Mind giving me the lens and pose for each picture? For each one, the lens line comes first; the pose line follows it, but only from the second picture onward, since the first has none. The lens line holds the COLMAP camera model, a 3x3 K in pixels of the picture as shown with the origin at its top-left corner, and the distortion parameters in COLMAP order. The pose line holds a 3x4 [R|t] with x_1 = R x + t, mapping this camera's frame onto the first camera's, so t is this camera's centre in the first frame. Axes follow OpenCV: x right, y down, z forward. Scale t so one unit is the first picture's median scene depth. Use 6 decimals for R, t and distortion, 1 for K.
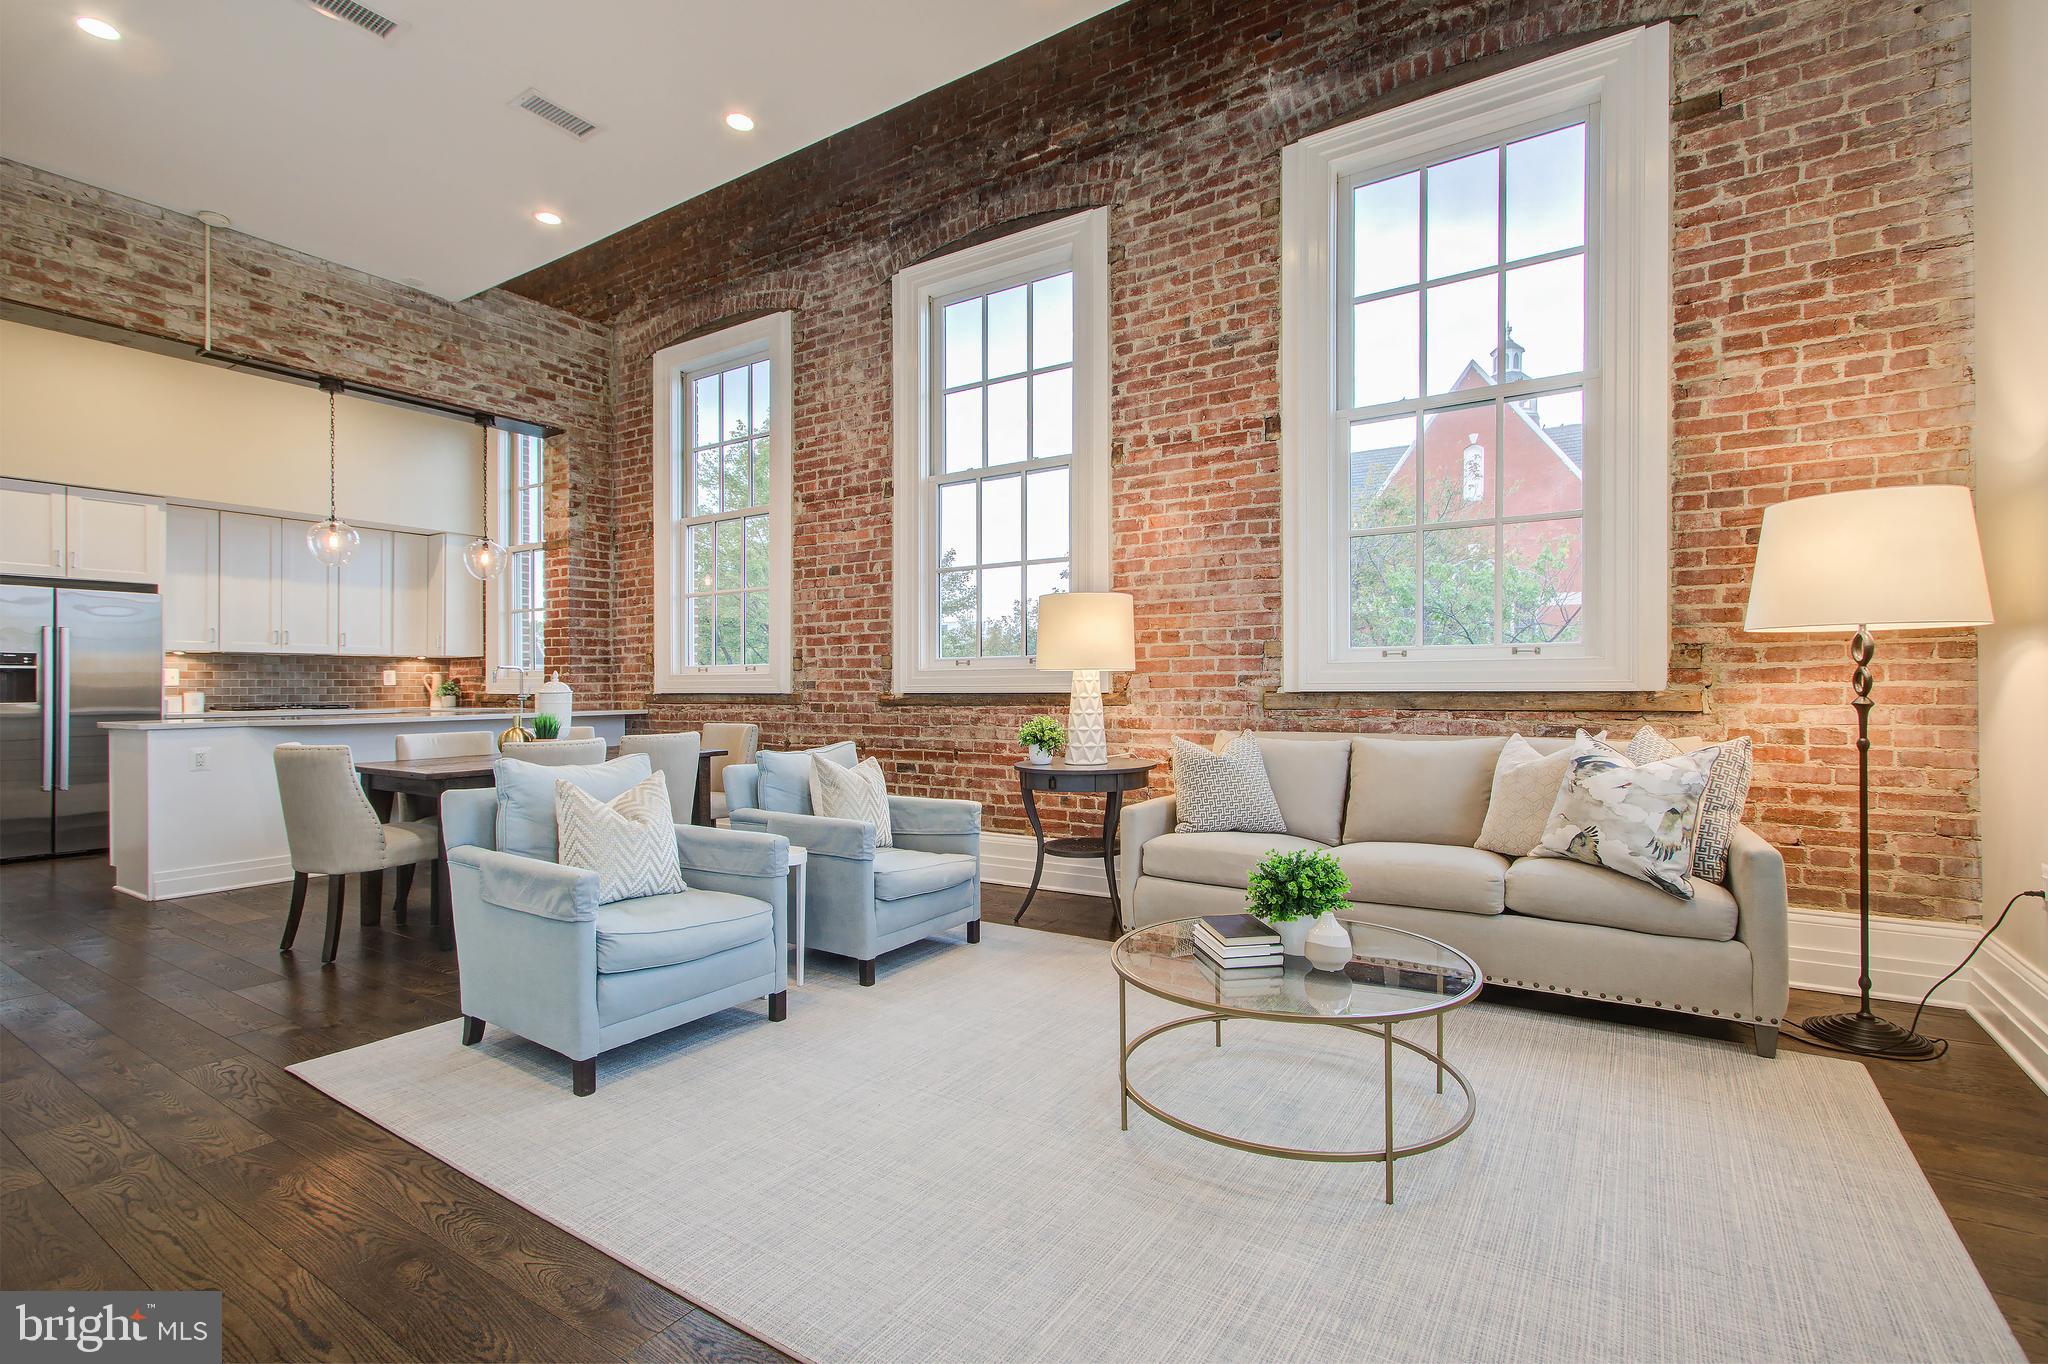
lens RADIAL K [[948.5, 0, 1049.0], [0, 948.5, 667.9], [0, 0, 1]] dist [0.004339, 0.002355]
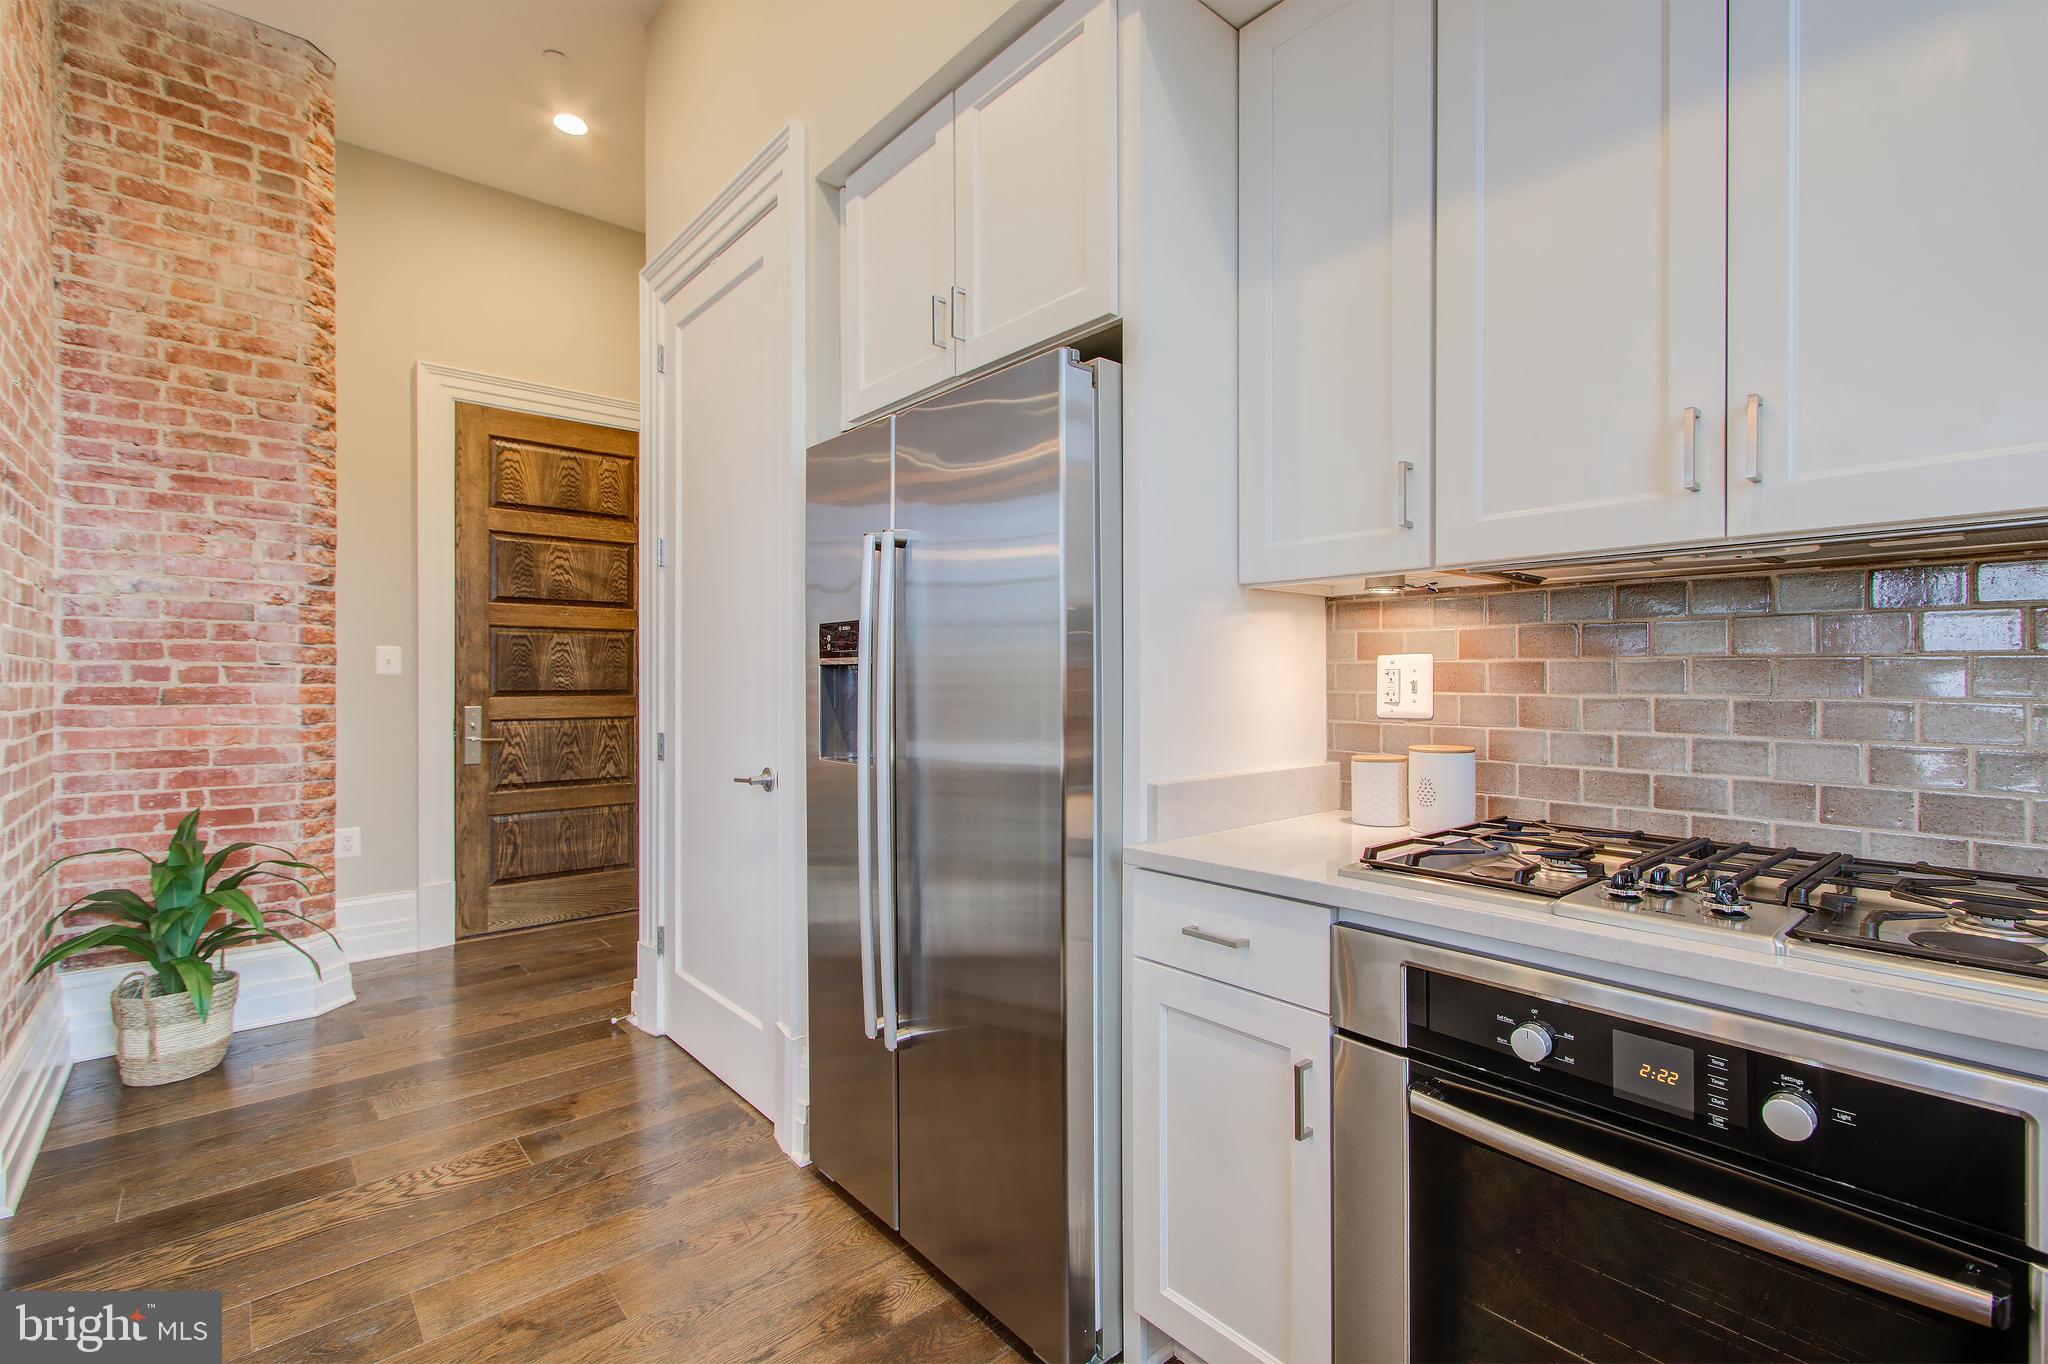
lens RADIAL K [[920.2, 0, 1009.8], [0, 920.2, 675.1], [0, 0, 1]] dist [0.015618, -0.003852]
pose [[-0.287226, 0.002125, -0.957861, -0.764735], [0.023431, 0.999714, -0.004808, 0.006453], [0.957576, -0.023825, -0.287193, 1.142751]]
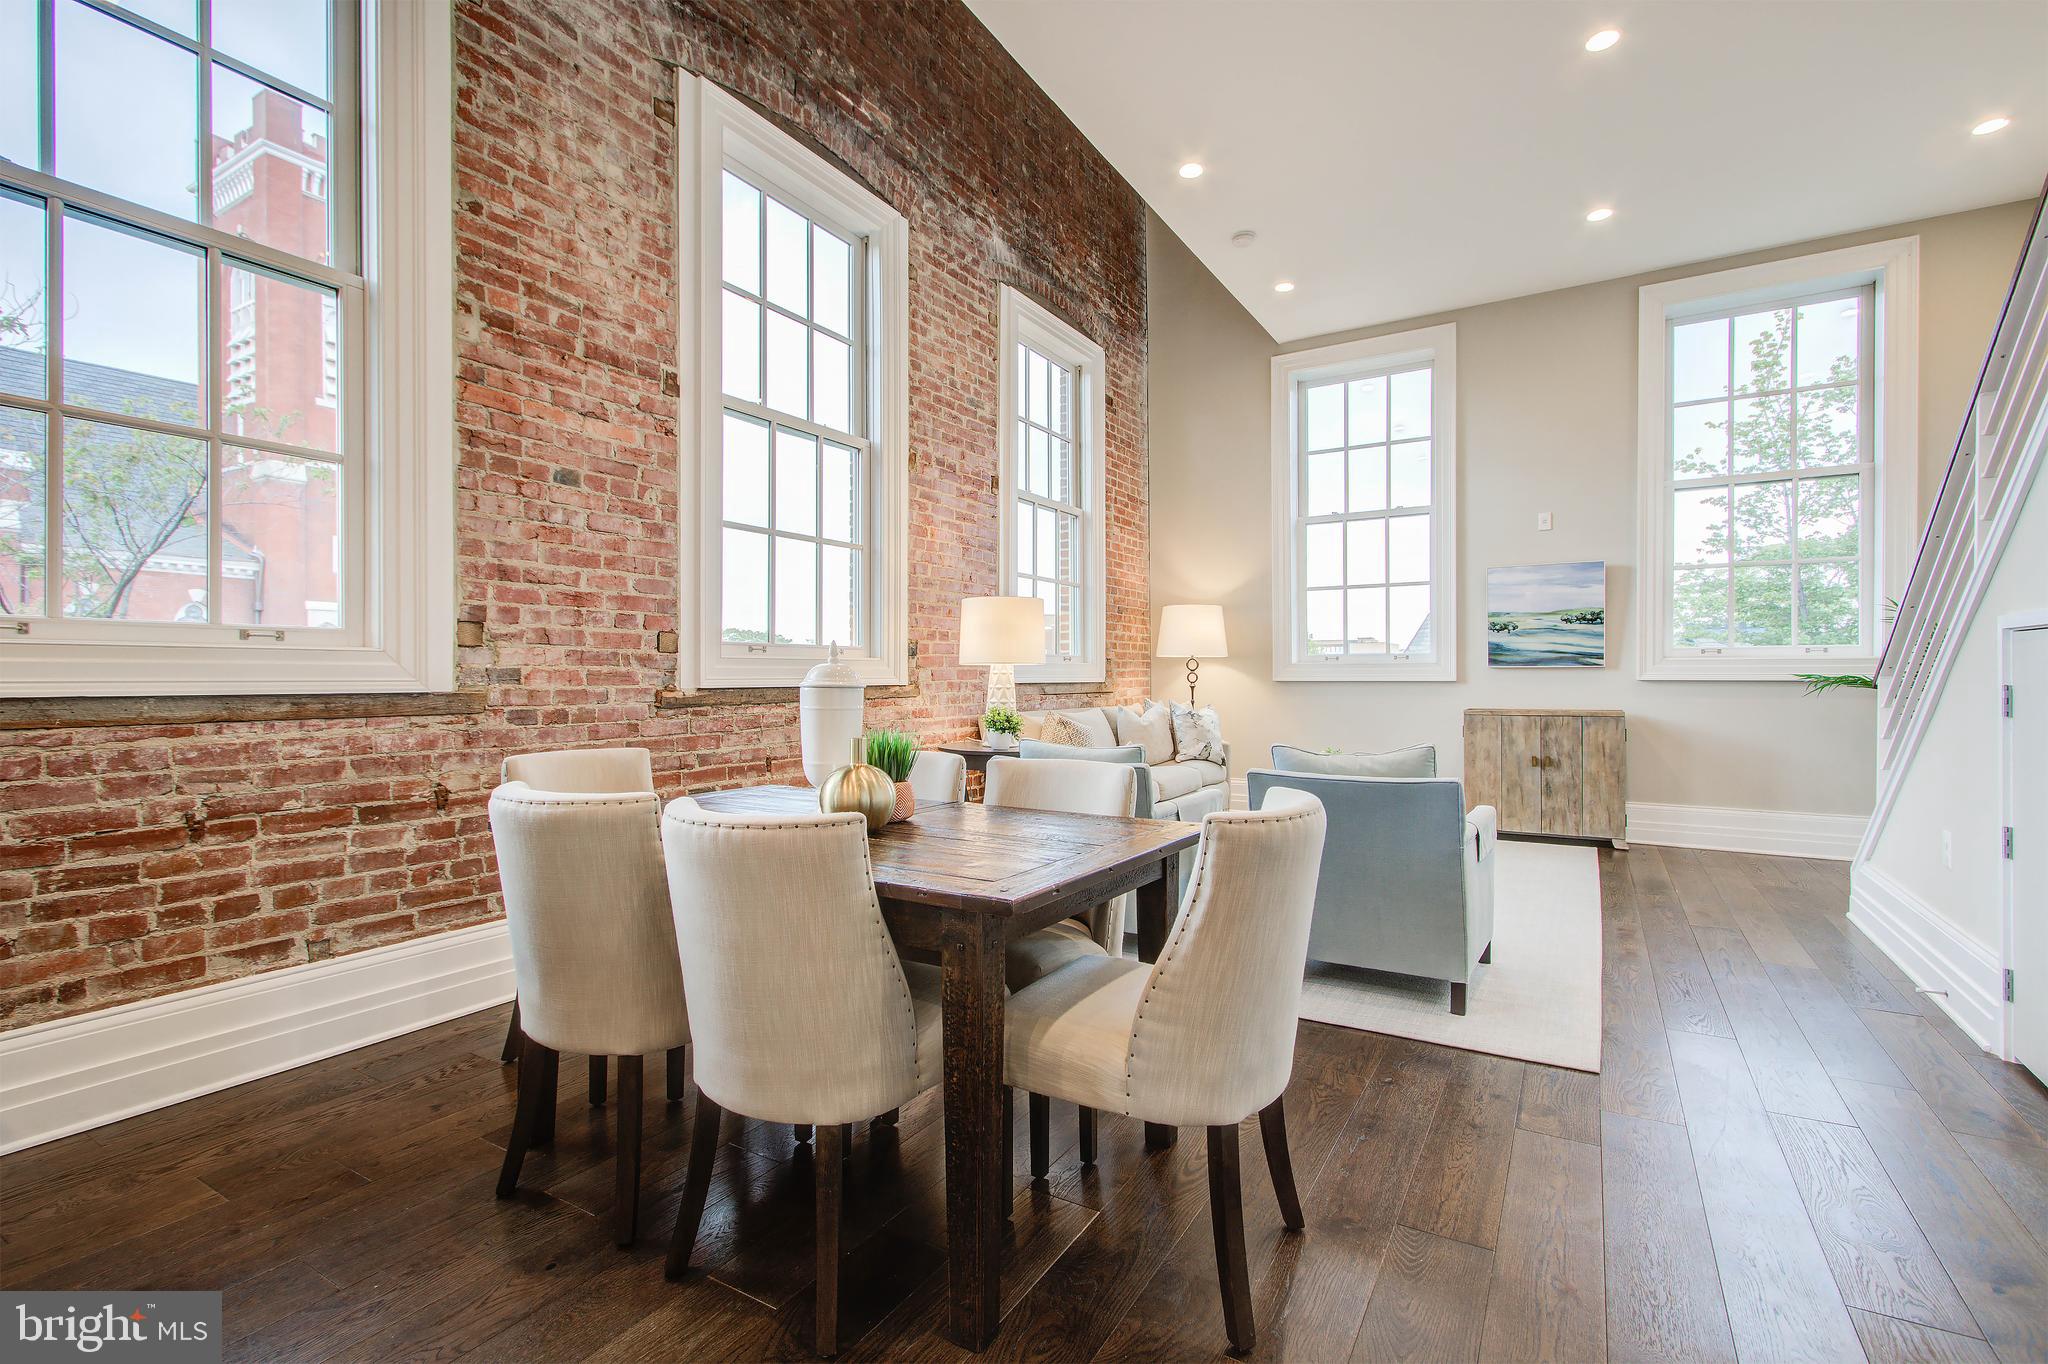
lens RADIAL K [[948.5, 0, 1015.0], [0, 948.5, 678.1], [0, 0, 1]] dist [0.004339, 0.002355]
pose [[-0.036297, 0.005522, 0.999326, -0.806111], [-0.015676, 0.999859, -0.006094, 0.018546], [-0.999218, -0.015887, -0.036205, 0.744798]]
